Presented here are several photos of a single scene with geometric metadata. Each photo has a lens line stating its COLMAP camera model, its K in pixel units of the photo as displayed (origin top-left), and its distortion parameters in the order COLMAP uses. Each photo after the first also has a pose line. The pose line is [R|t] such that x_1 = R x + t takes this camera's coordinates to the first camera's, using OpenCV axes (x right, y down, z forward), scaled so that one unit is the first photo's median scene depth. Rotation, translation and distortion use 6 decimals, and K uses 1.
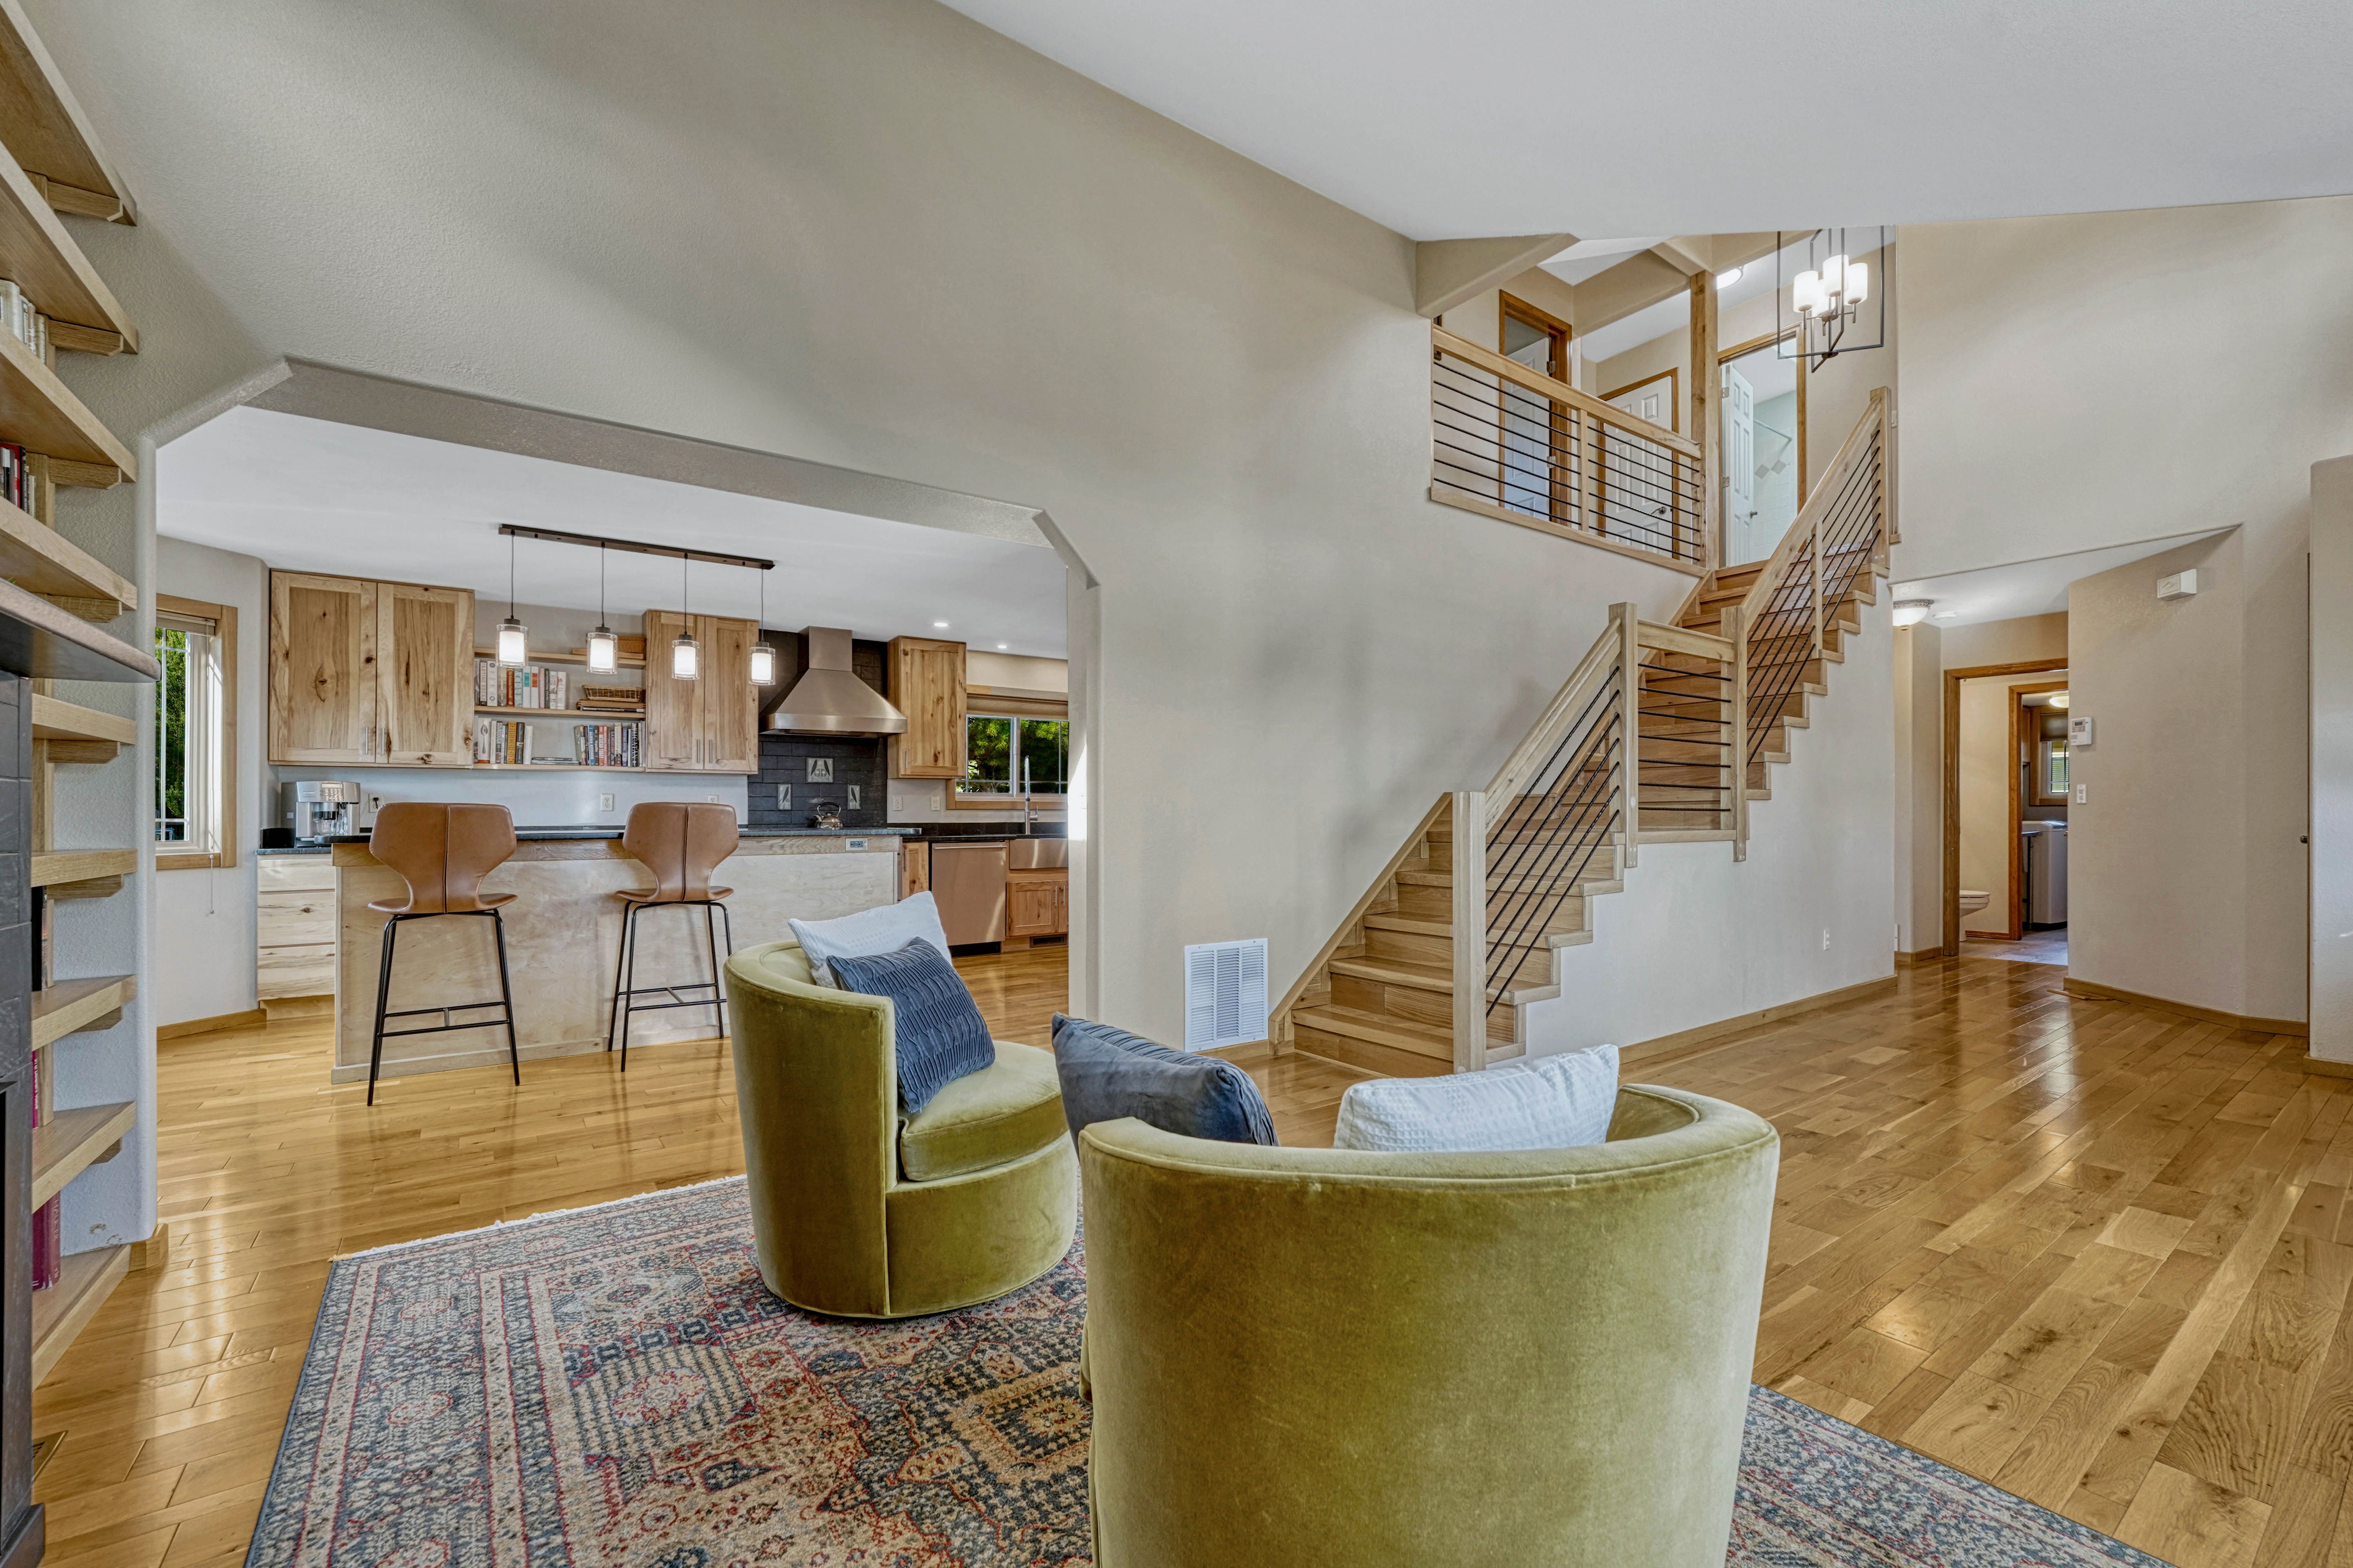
lens RADIAL K [[970.7, 0, 1184.0], [0, 970.7, 802.9], [0, 0, 1]] dist [-0.013030, 0.002680]
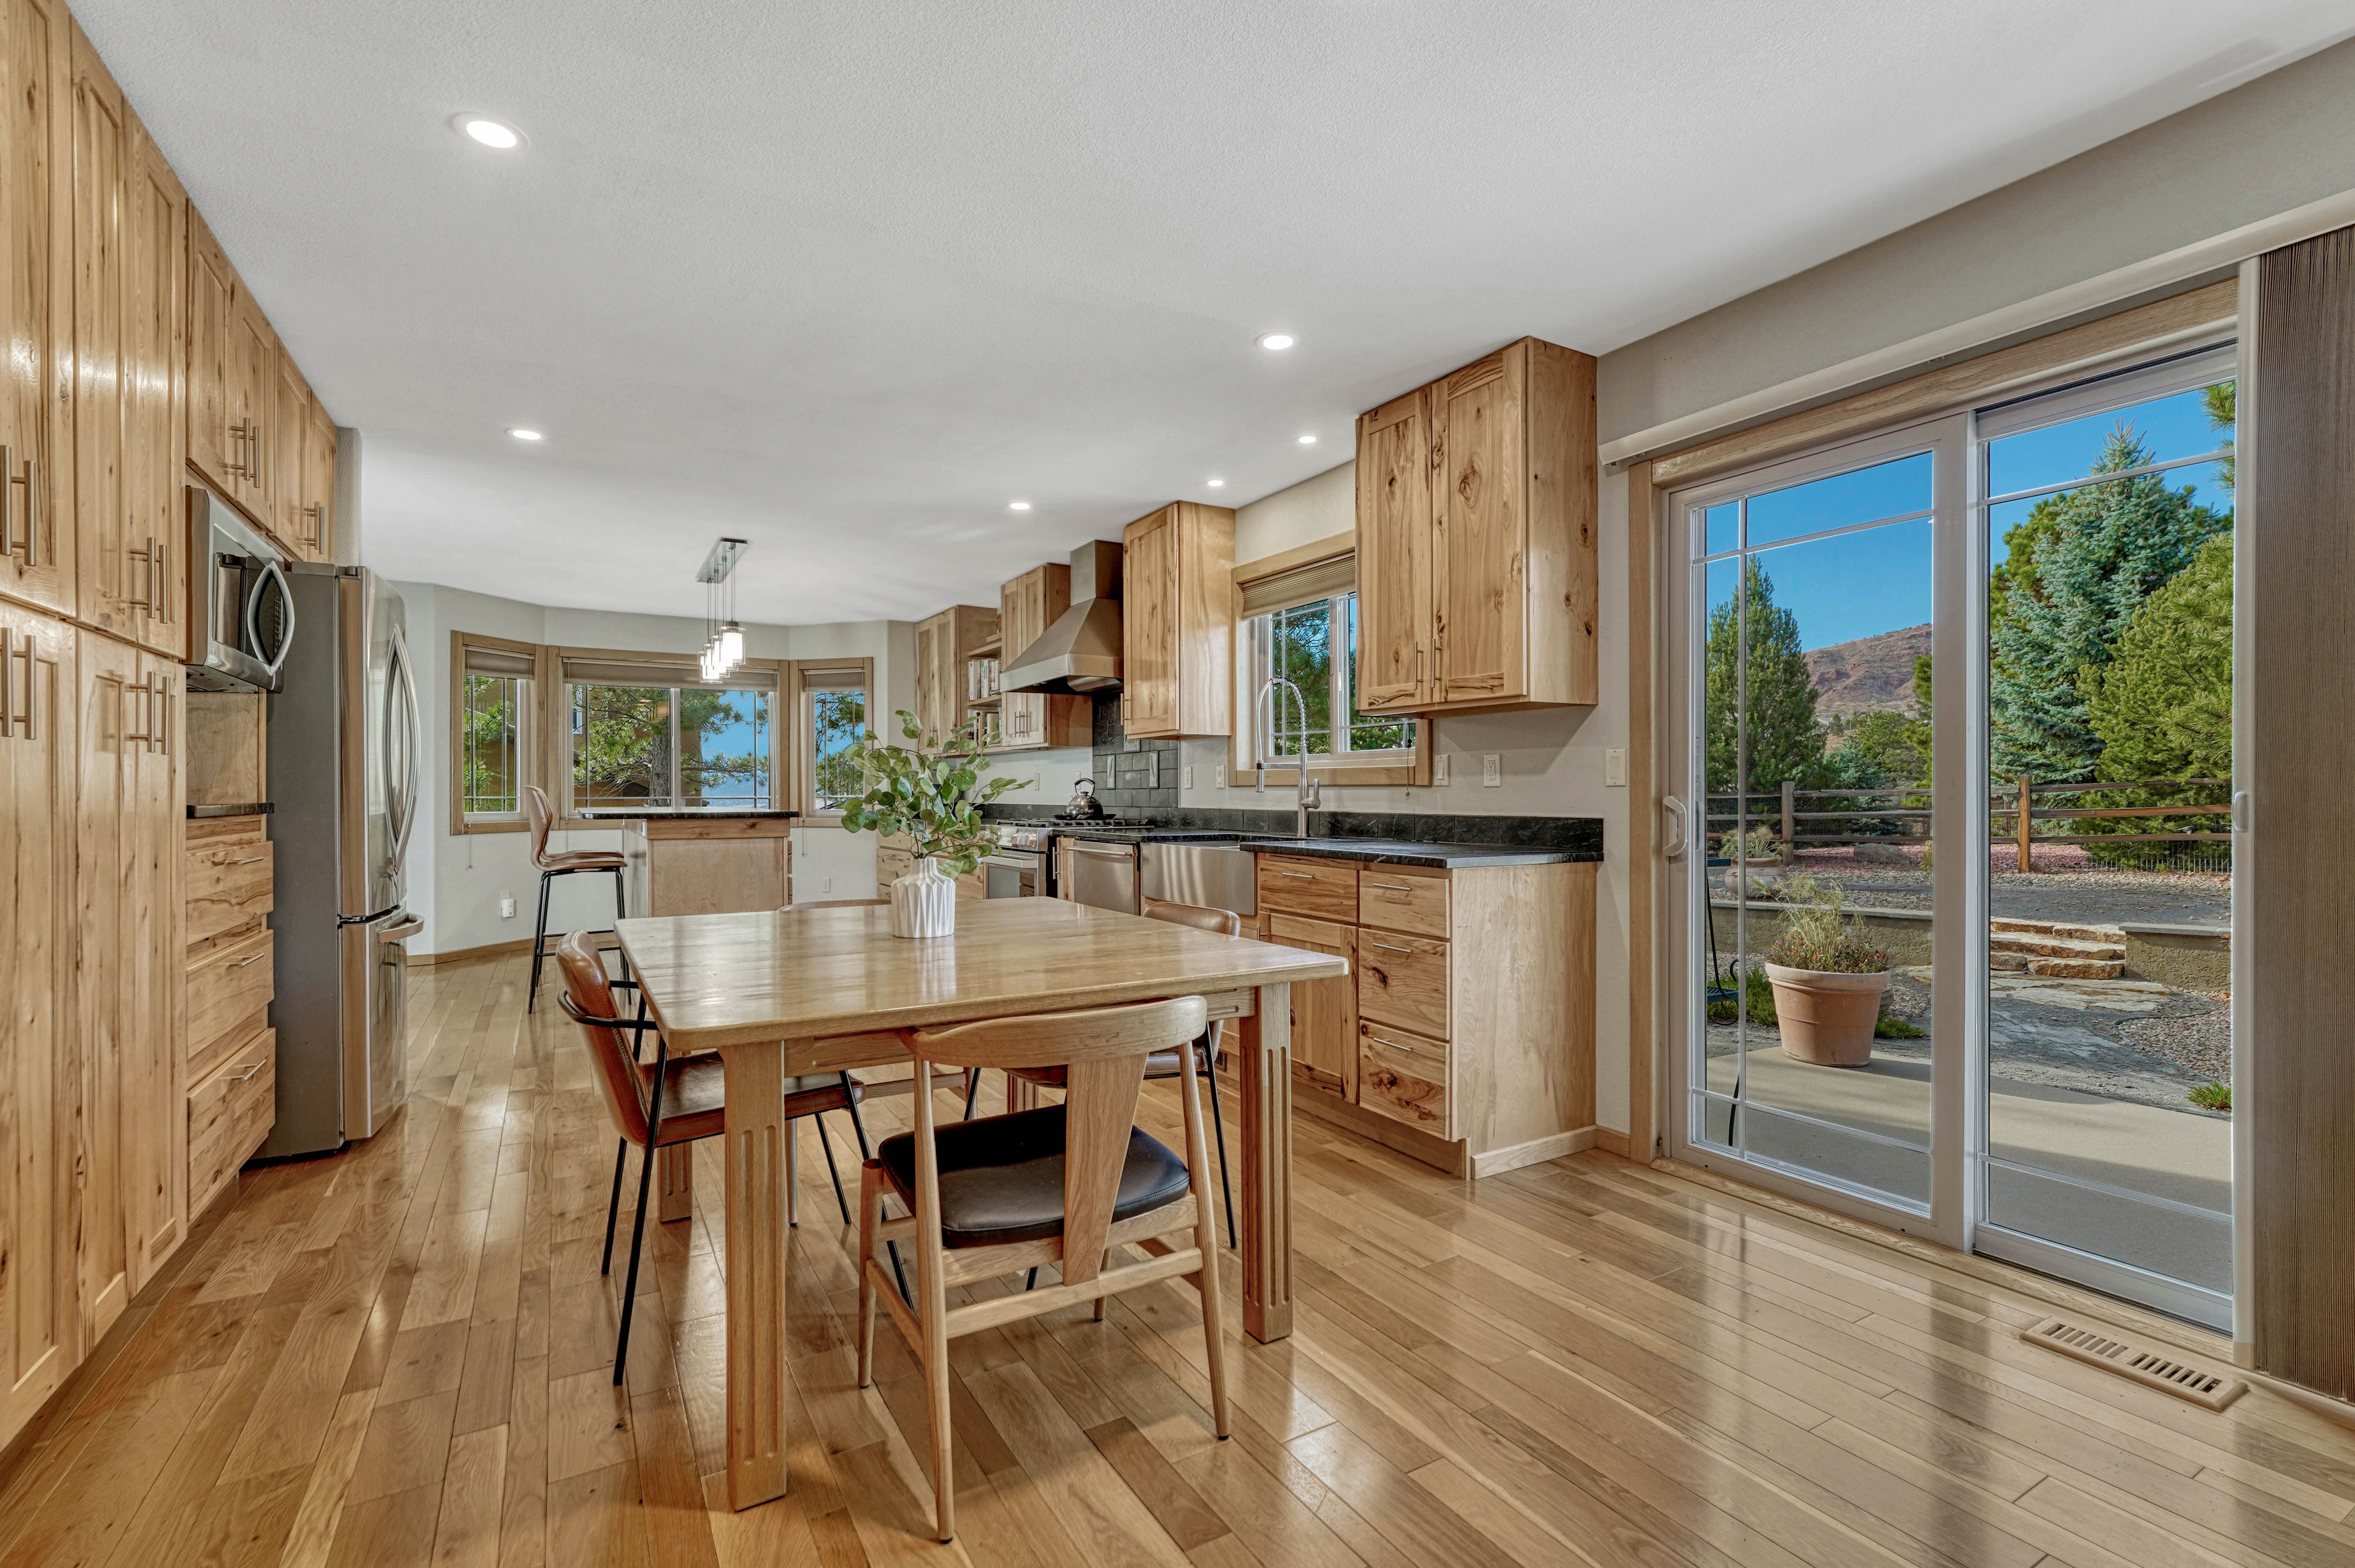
lens RADIAL K [[1070.9, 0, 1191.7], [0, 1070.9, 802.3], [0, 0, 1]] dist [-0.002720, 0.000800]
pose [[-0.095827, 0.012373, -0.995321, 0.543628], [0.014775, 0.999830, 0.011007, 0.012184], [0.995288, -0.013651, -0.095993, 1.395802]]
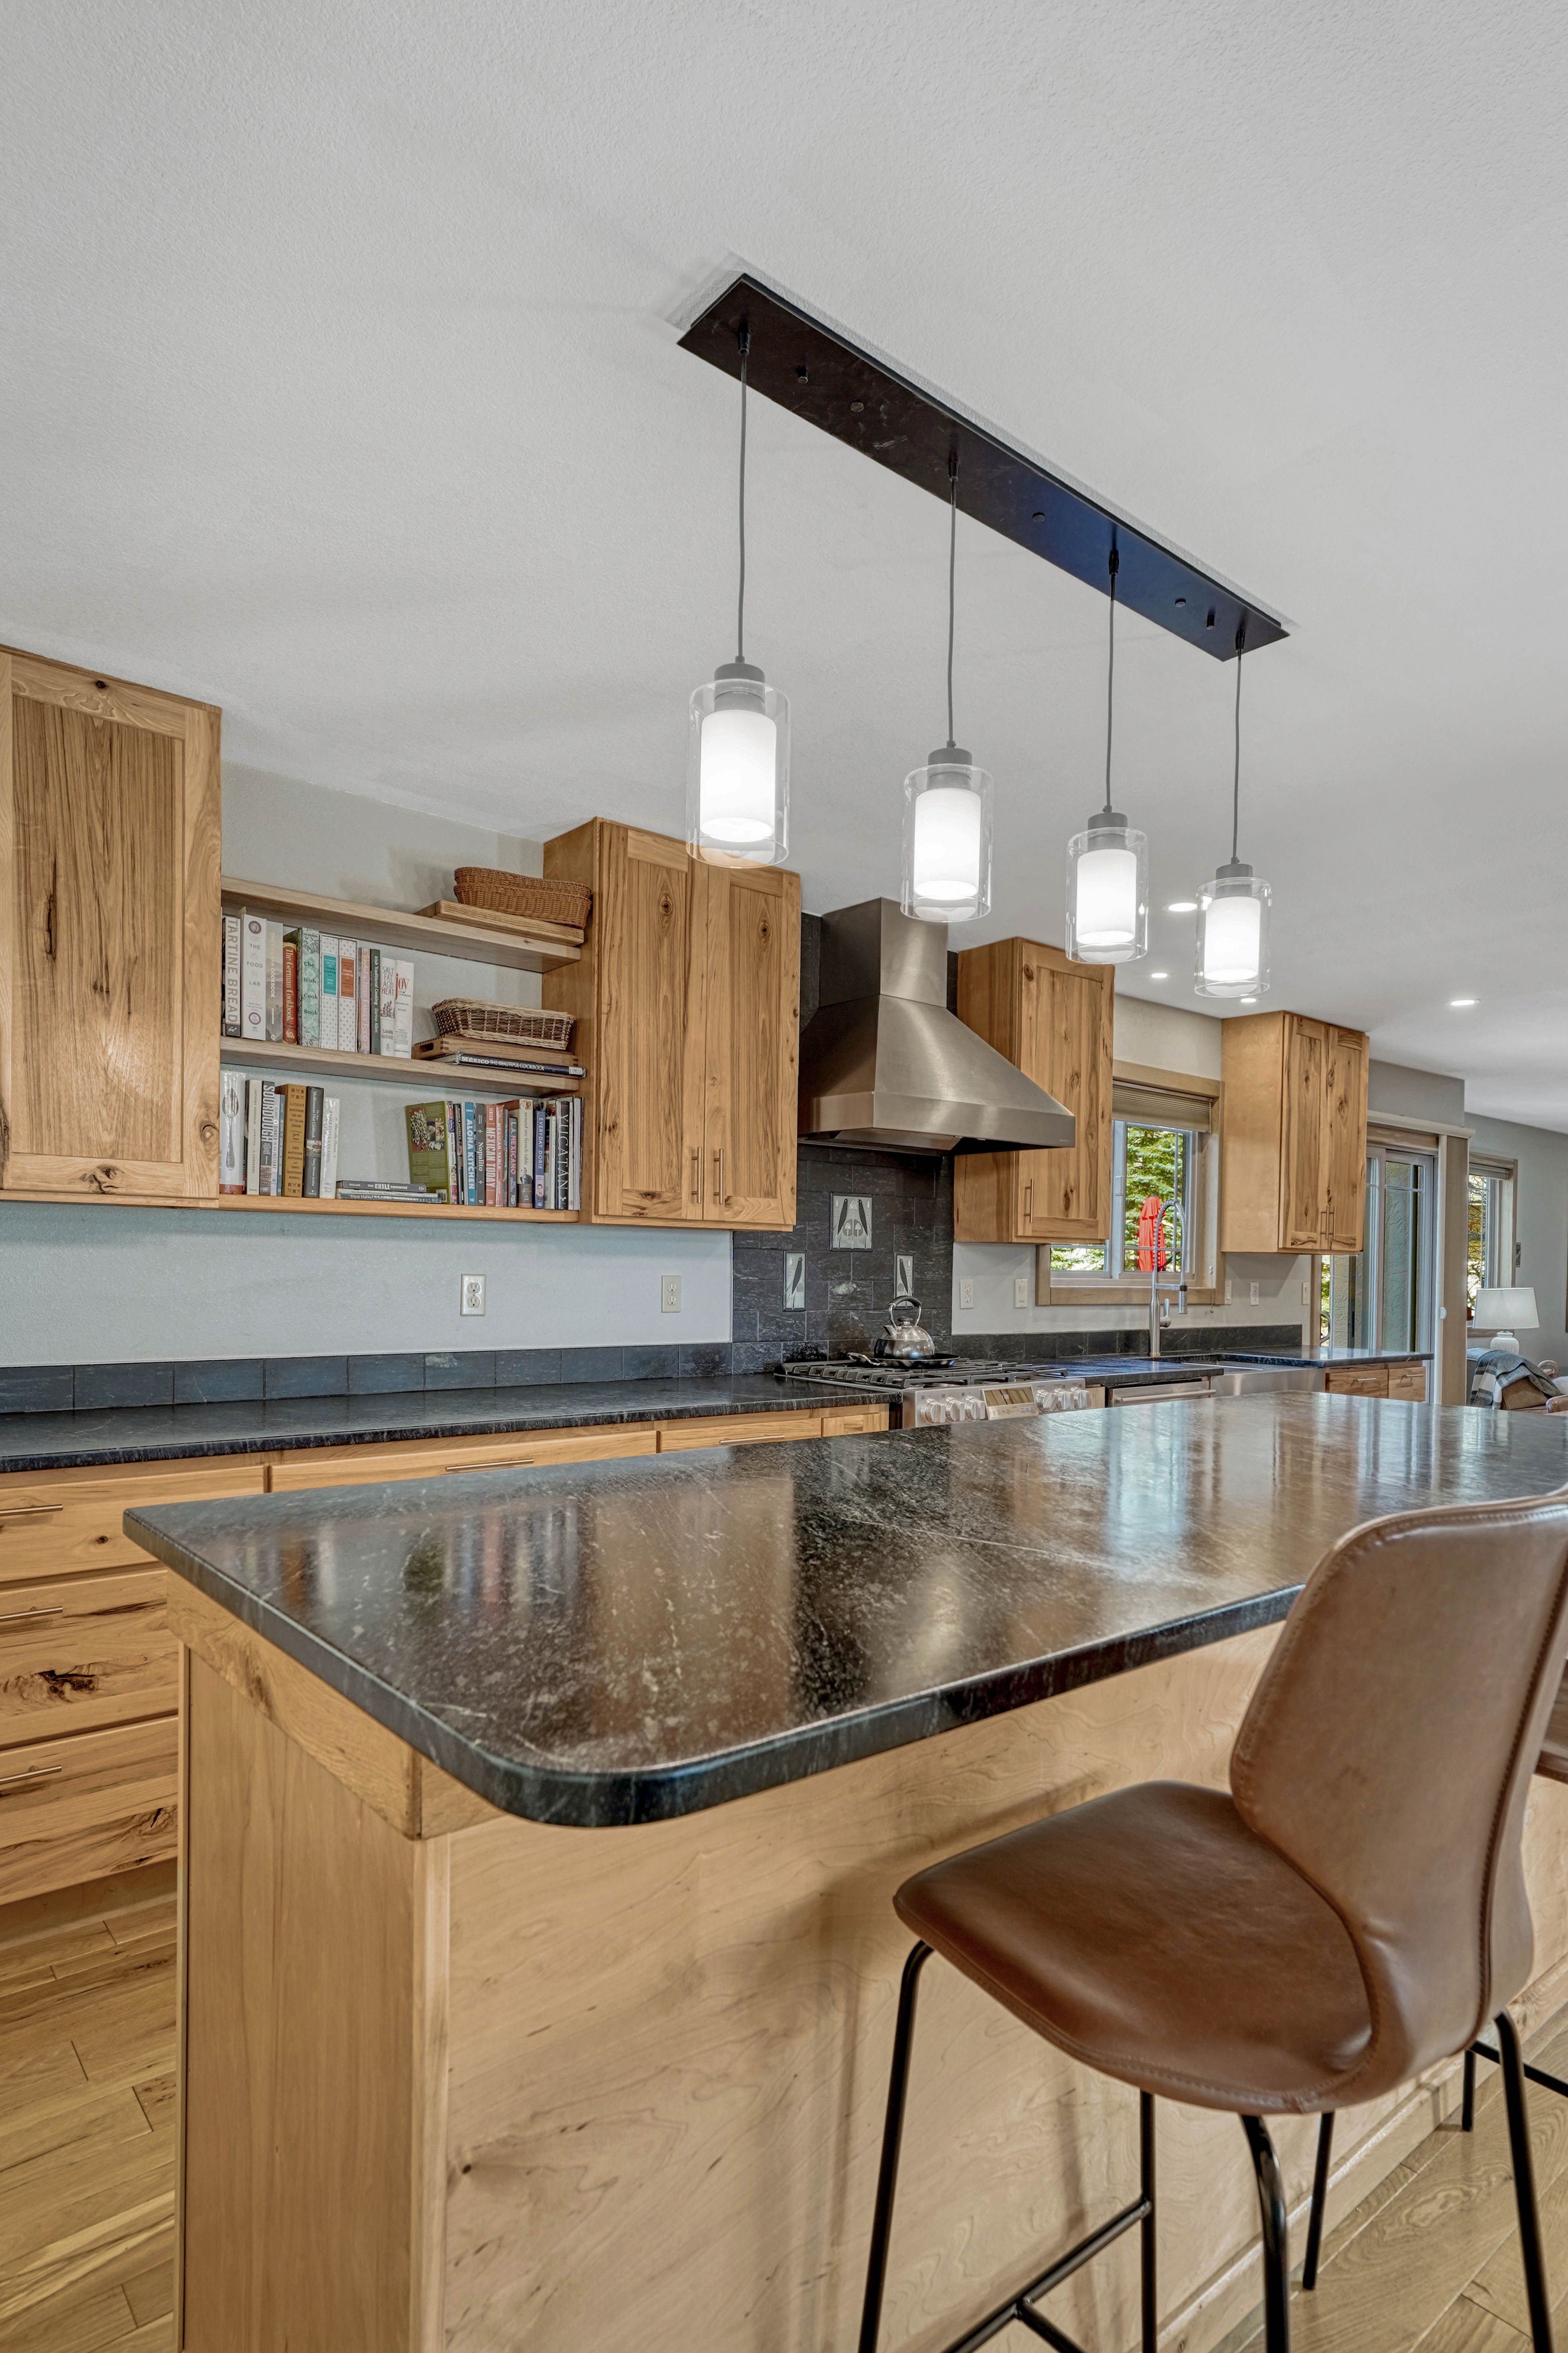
lens RADIAL K [[1245.2, 0, 816.3], [0, 1245.2, 1291.6], [0, 0, 1]] dist [0.017584, -0.001174]
pose [[0.997134, 0.020999, 0.072677, -0.539906], [-0.023524, 0.999143, 0.034056, -0.025577], [-0.071899, -0.035668, 0.996774, 0.508684]]
